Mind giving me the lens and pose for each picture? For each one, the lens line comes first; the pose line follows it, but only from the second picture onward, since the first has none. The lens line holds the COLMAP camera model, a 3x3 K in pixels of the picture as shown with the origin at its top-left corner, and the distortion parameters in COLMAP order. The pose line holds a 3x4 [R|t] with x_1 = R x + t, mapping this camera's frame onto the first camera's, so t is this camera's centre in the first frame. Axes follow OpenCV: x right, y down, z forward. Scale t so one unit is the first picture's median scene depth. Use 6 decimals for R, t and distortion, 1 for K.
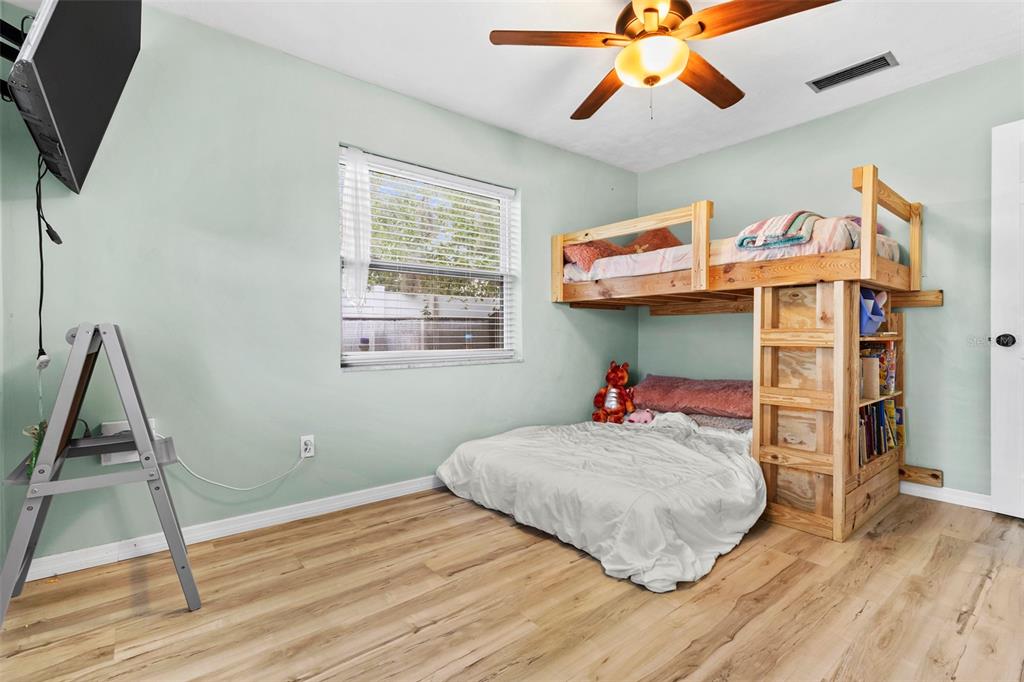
lens RADIAL K [[479.1, 0, 515.7], [0, 479.1, 336.2], [0, 0, 1]] dist [-0.000337, 0.000727]
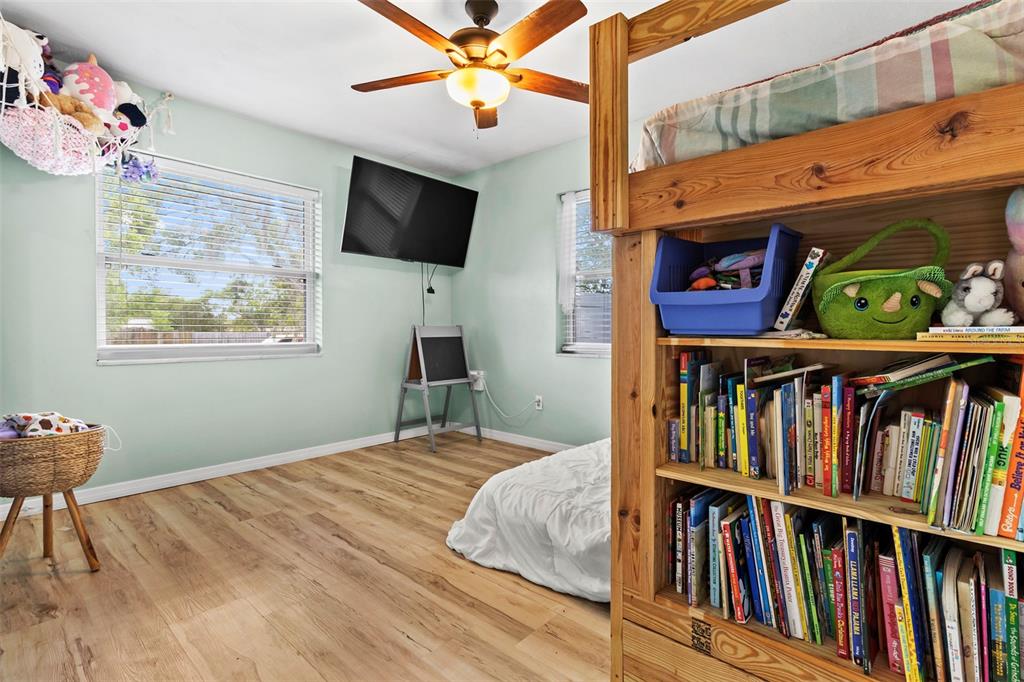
lens RADIAL K [[485.4, 0, 511.8], [0, 485.4, 332.8], [0, 0, 1]] dist [-0.000118, 0.000061]
pose [[0.141192, 0.006494, -0.989961, 1.191932], [-0.002596, 0.999977, 0.006189, -0.002686], [0.989979, 0.001697, 0.141206, 0.768473]]
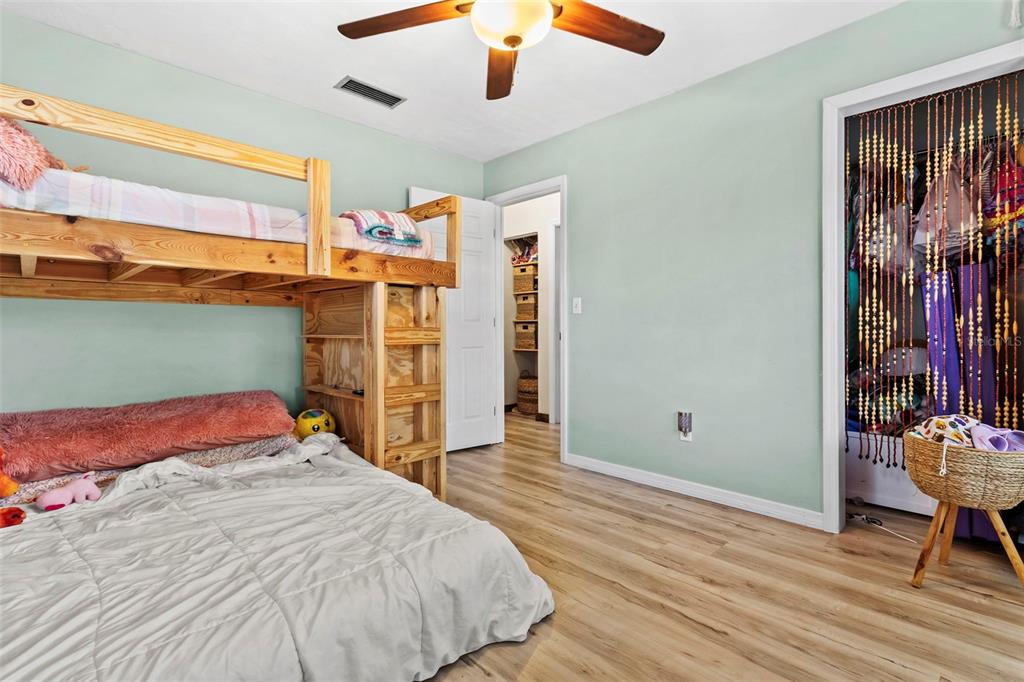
lens RADIAL K [[479.1, 0, 515.7], [0, 479.1, 336.2], [0, 0, 1]] dist [-0.000337, 0.000727]
pose [[-0.094380, -0.007390, 0.995509, -0.484936], [0.005090, 0.999956, 0.007906, -0.004003], [-0.995523, 0.005813, -0.094338, 0.902587]]
